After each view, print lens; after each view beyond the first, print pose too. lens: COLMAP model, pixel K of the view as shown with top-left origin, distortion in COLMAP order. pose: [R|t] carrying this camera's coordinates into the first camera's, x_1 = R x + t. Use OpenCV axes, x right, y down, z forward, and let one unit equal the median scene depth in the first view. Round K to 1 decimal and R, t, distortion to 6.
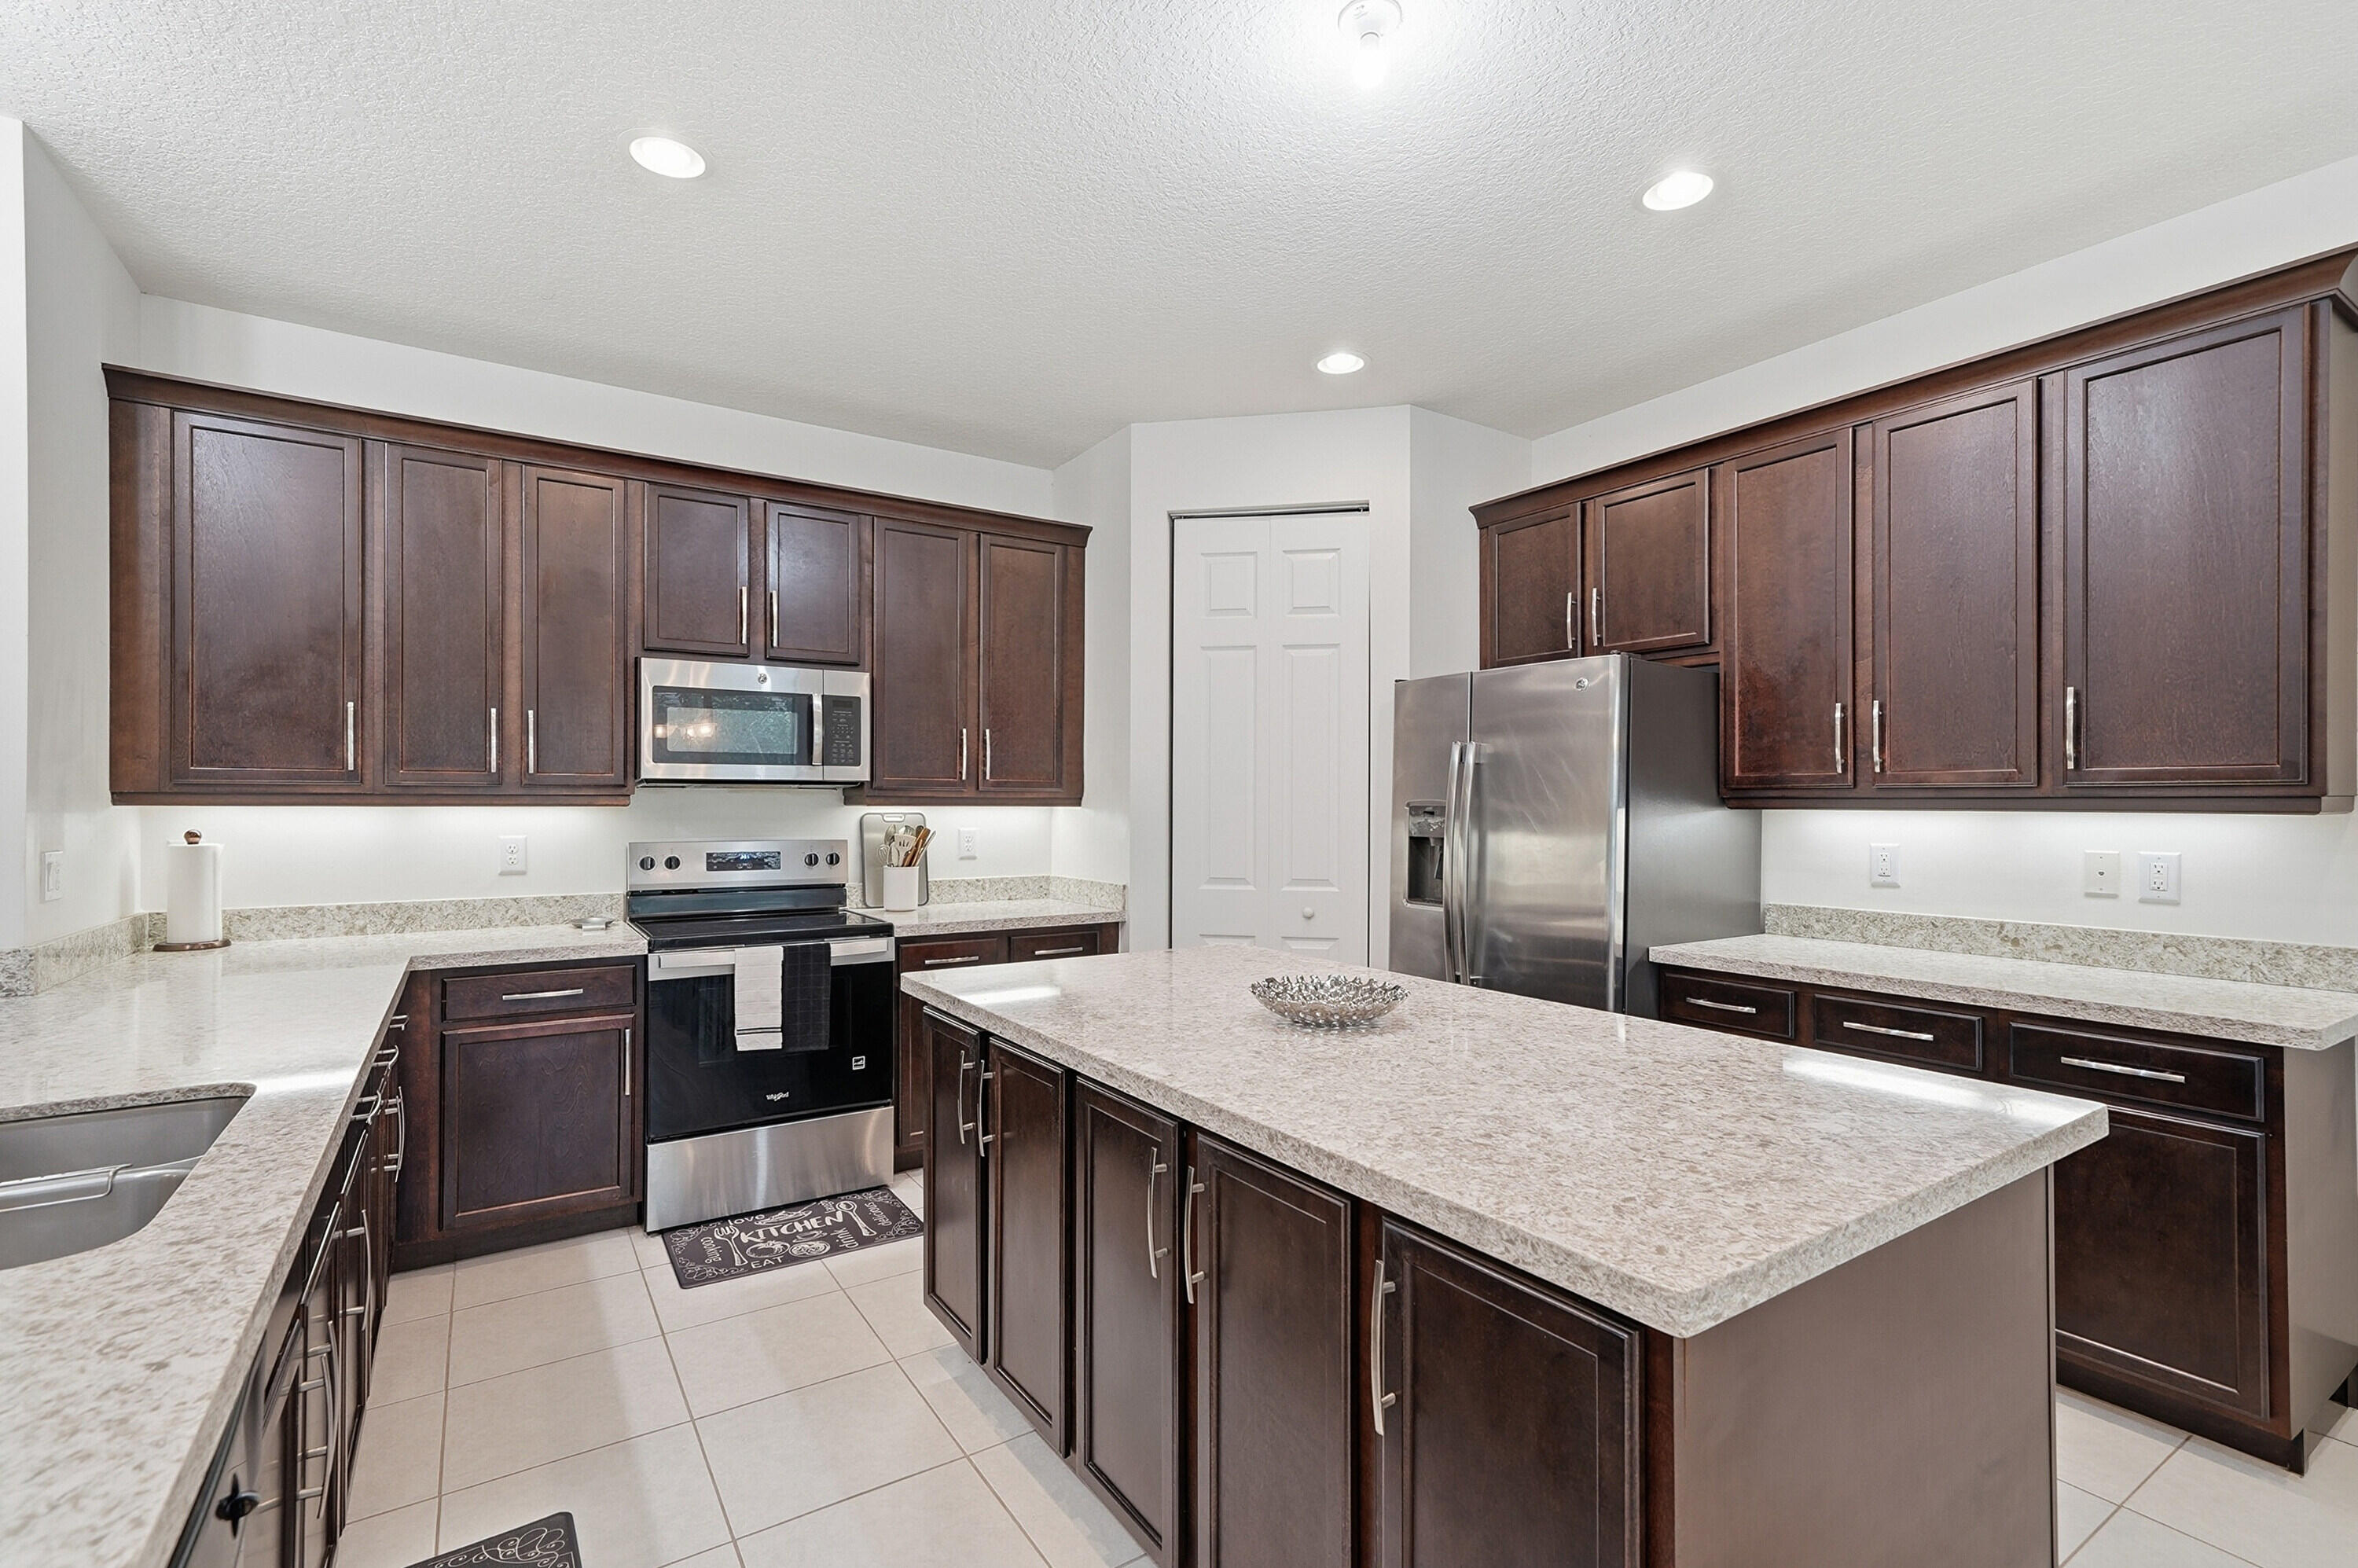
lens RADIAL K [[1058.9, 0, 1167.4], [0, 1058.9, 802.7], [0, 0, 1]] dist [0.006237, 0.001921]
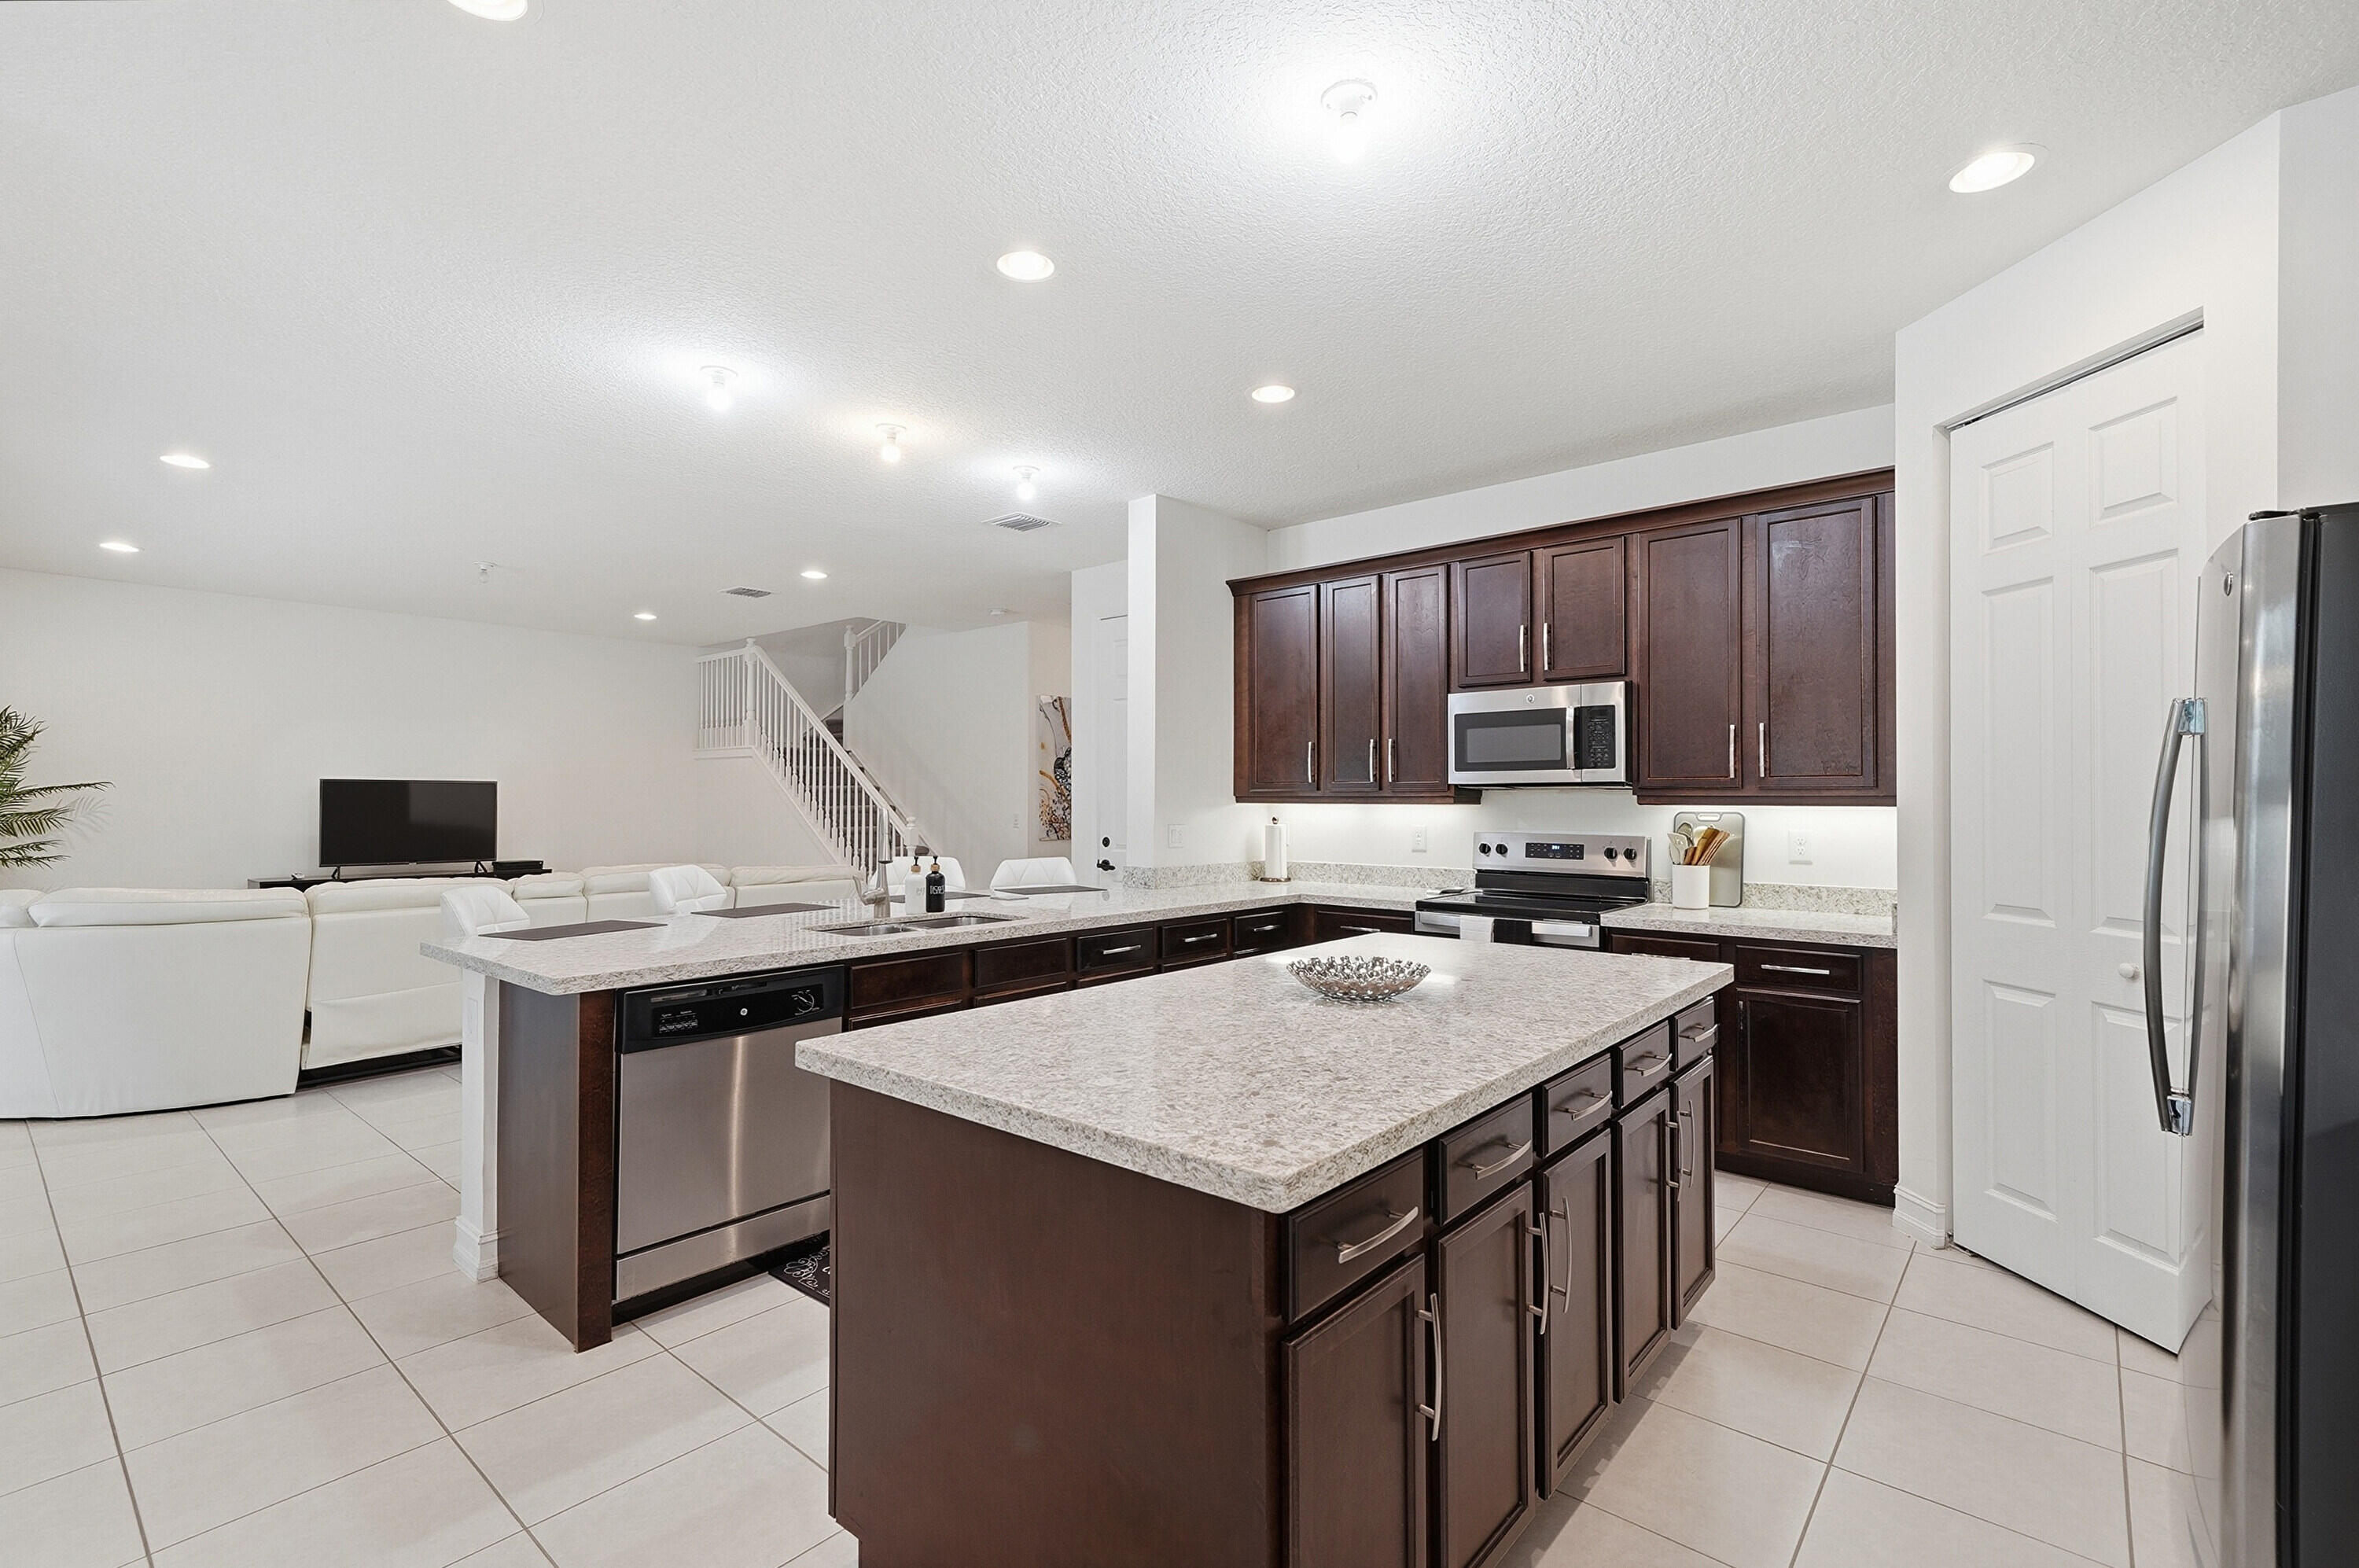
lens RADIAL K [[1059.4, 0, 1186.7], [0, 1059.4, 784.6], [0, 0, 1]] dist [0.006237, 0.001921]
pose [[0.280338, -0.015778, -0.959772, 0.712139], [-0.001601, 0.999856, -0.016905, 0.001395], [0.959900, 0.006276, 0.280272, 0.310702]]
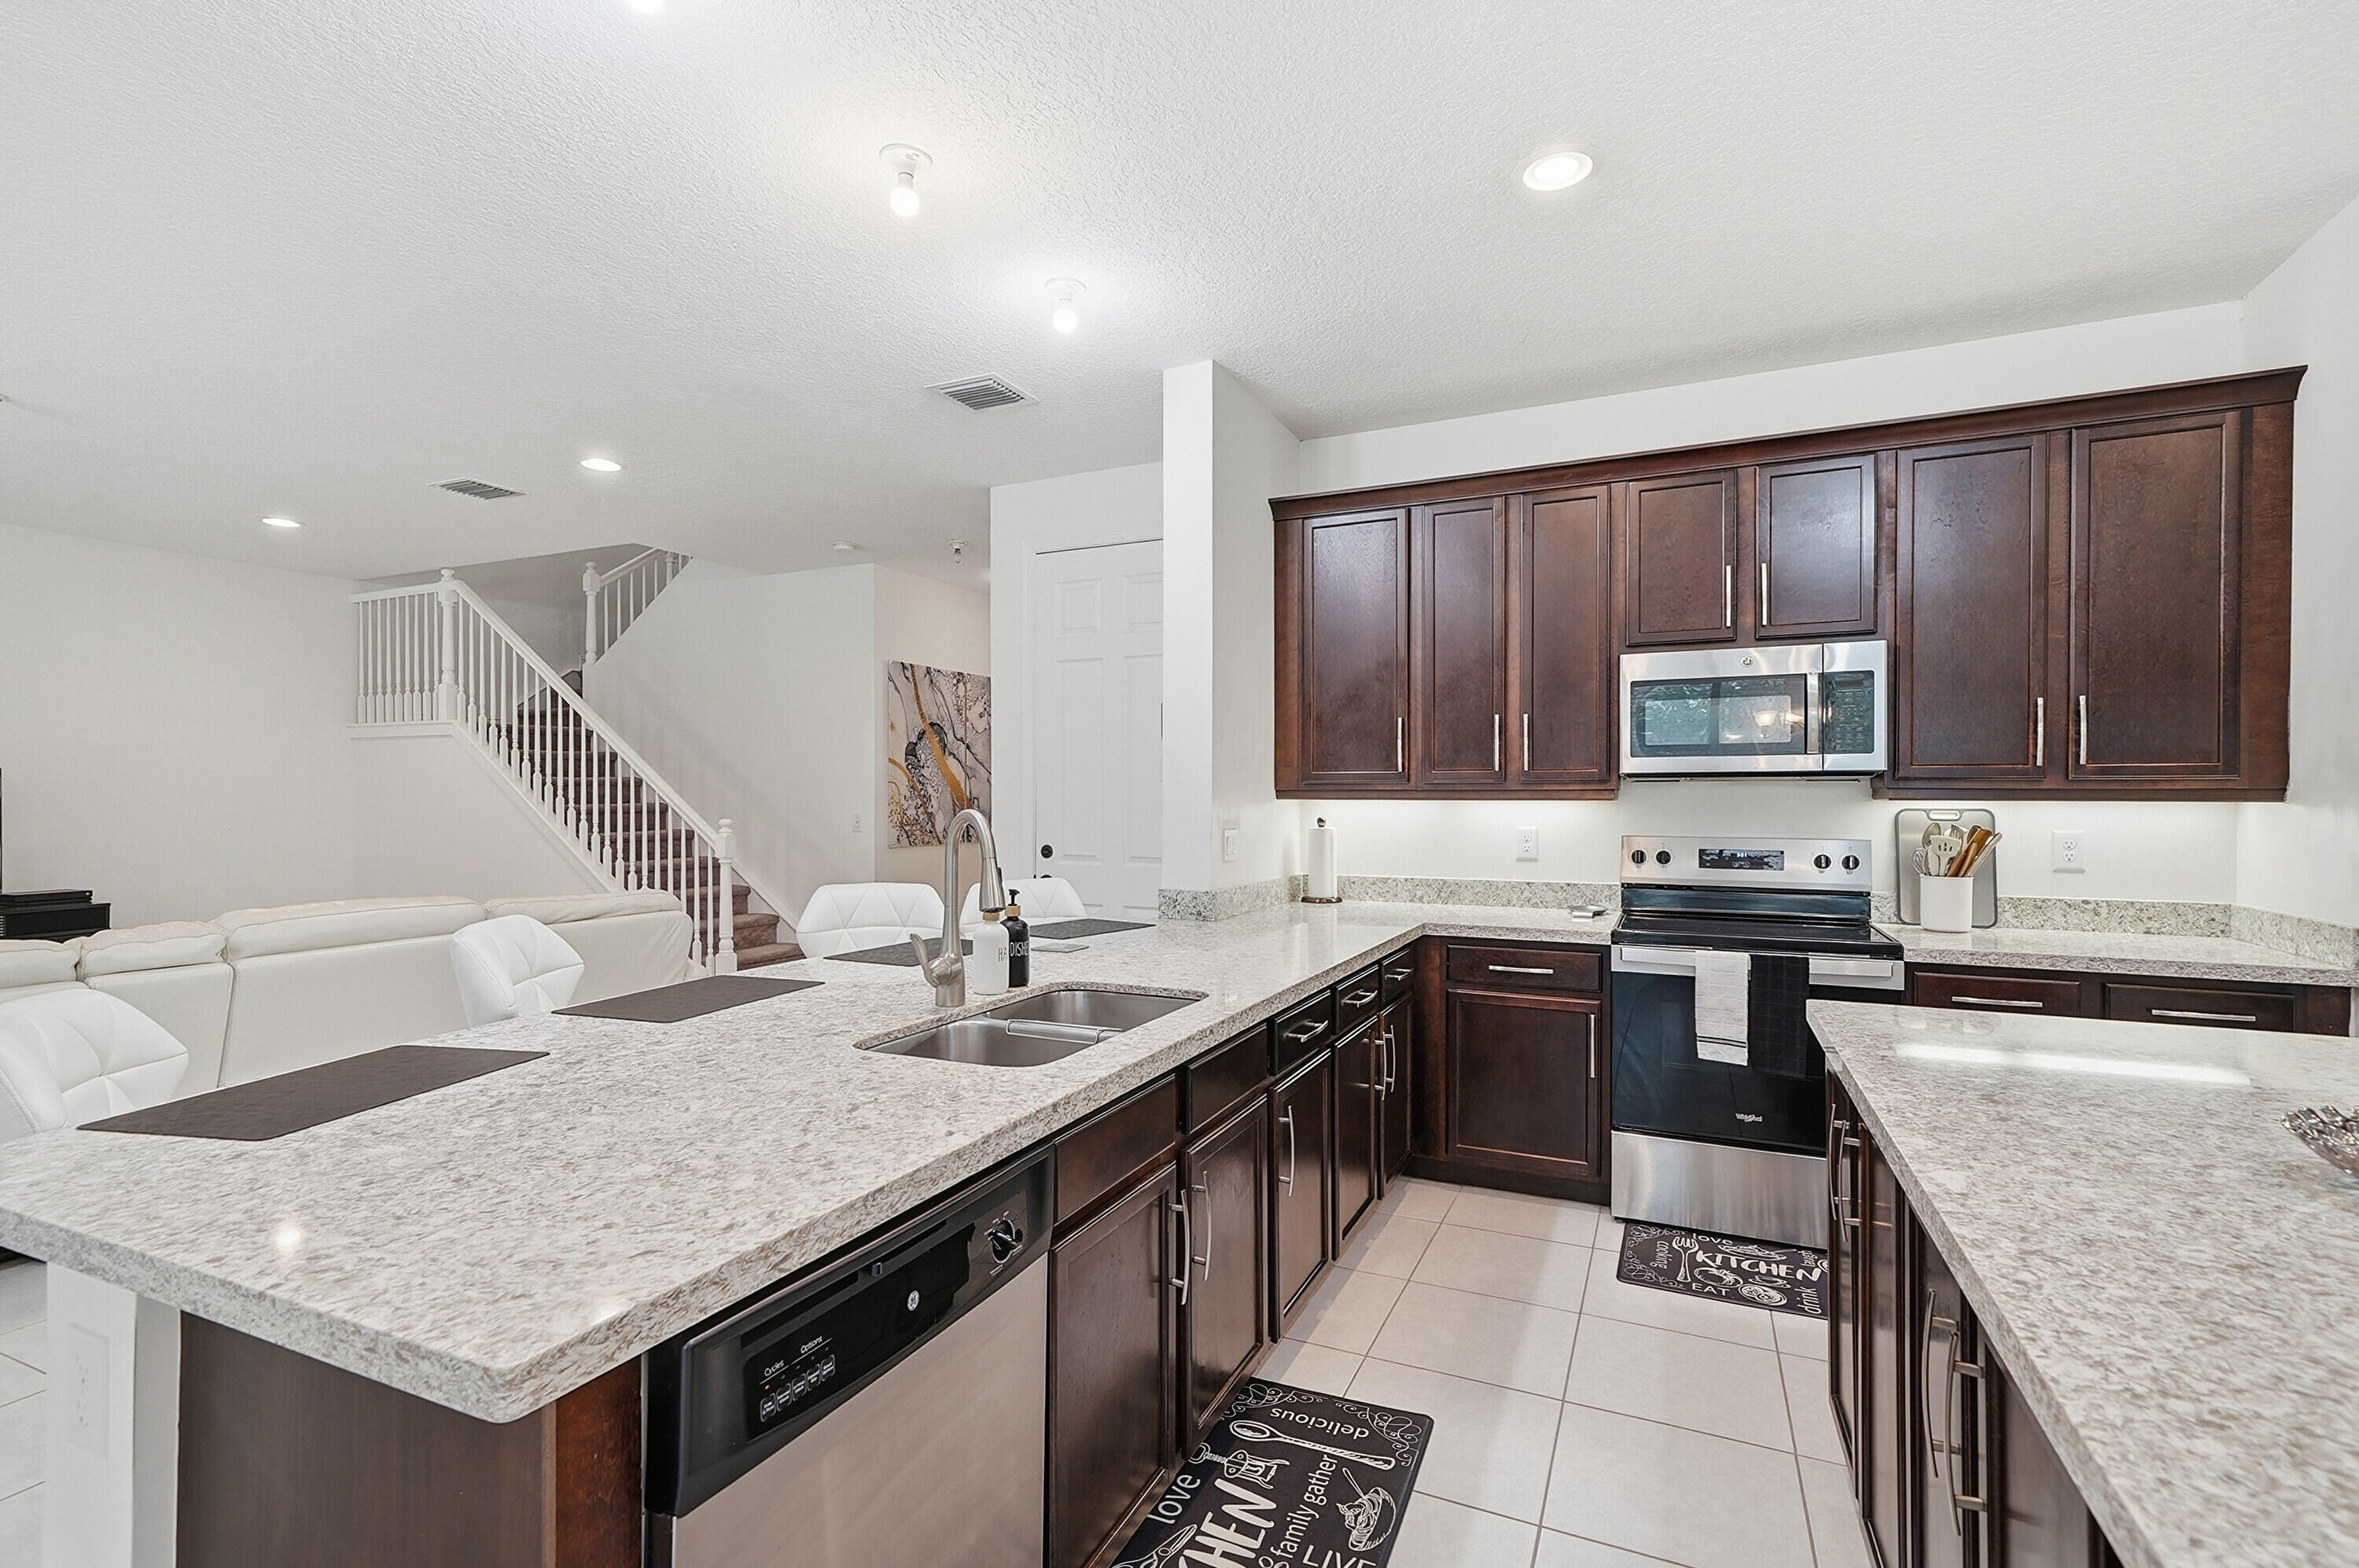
lens RADIAL K [[1059.4, 0, 1180.2], [0, 1059.4, 801.4], [0, 0, 1]] dist [0.006237, 0.001921]
pose [[0.530484, 0.002045, -0.847693, 0.149664], [0.000775, 0.999996, 0.002897, 0.000980], [0.847695, -0.002194, 0.530480, 0.098902]]
